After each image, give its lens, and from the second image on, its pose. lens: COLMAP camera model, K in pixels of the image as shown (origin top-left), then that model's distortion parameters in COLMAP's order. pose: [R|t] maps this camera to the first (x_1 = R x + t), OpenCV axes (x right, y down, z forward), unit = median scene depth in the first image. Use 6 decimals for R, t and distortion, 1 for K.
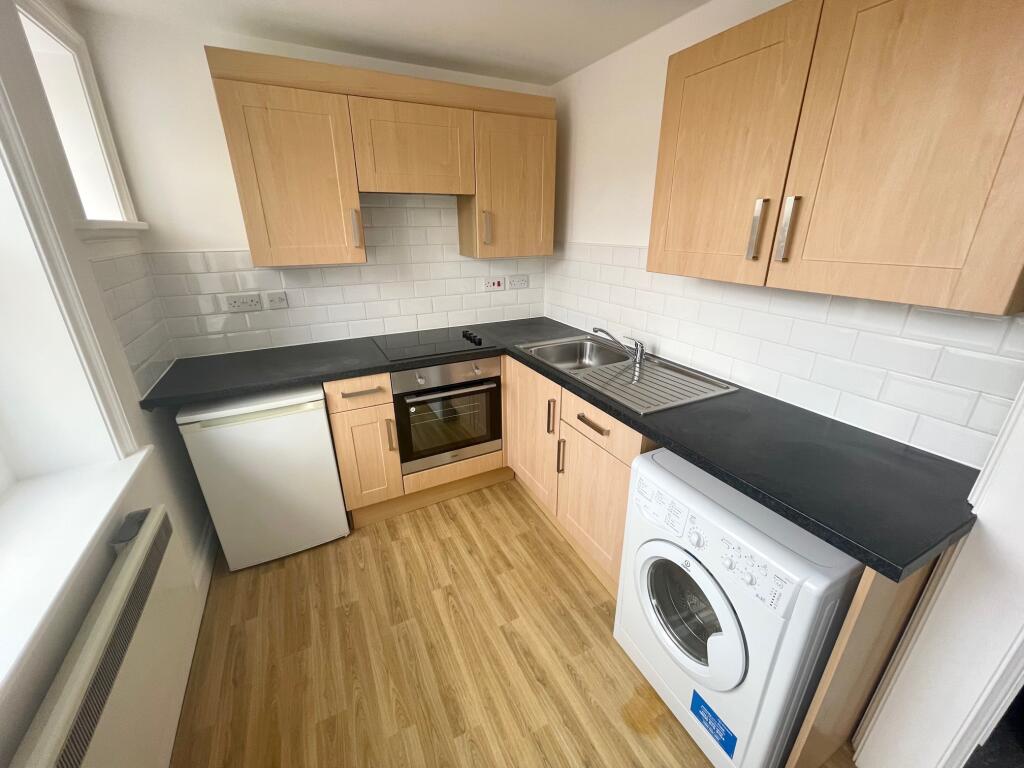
lens RADIAL K [[411.7, 0, 512.0], [0, 411.7, 384.0], [0, 0, 1]] dist [0.001302, 0.000302]
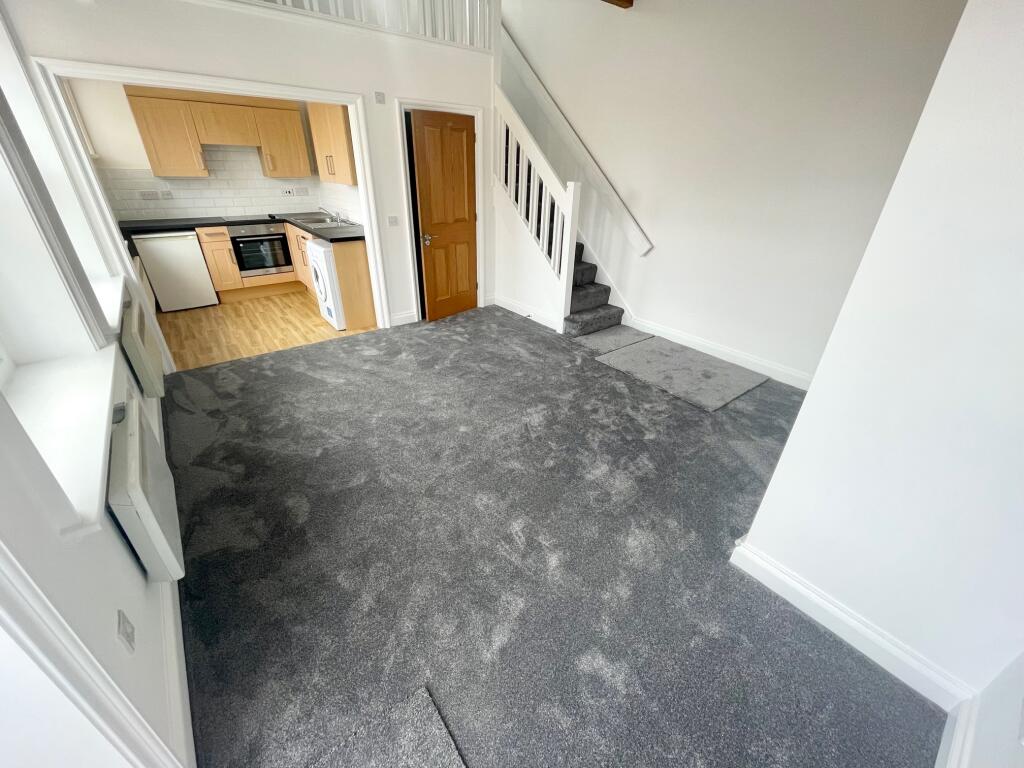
lens RADIAL K [[411.7, 0, 512.0], [0, 411.7, 384.0], [0, 0, 1]] dist [0.001302, 0.000302]
pose [[0.979319, -0.066390, 0.191117, 0.730696], [0.041281, 0.990325, 0.132485, 0.574189], [-0.198064, -0.121856, 0.972585, -1.593642]]
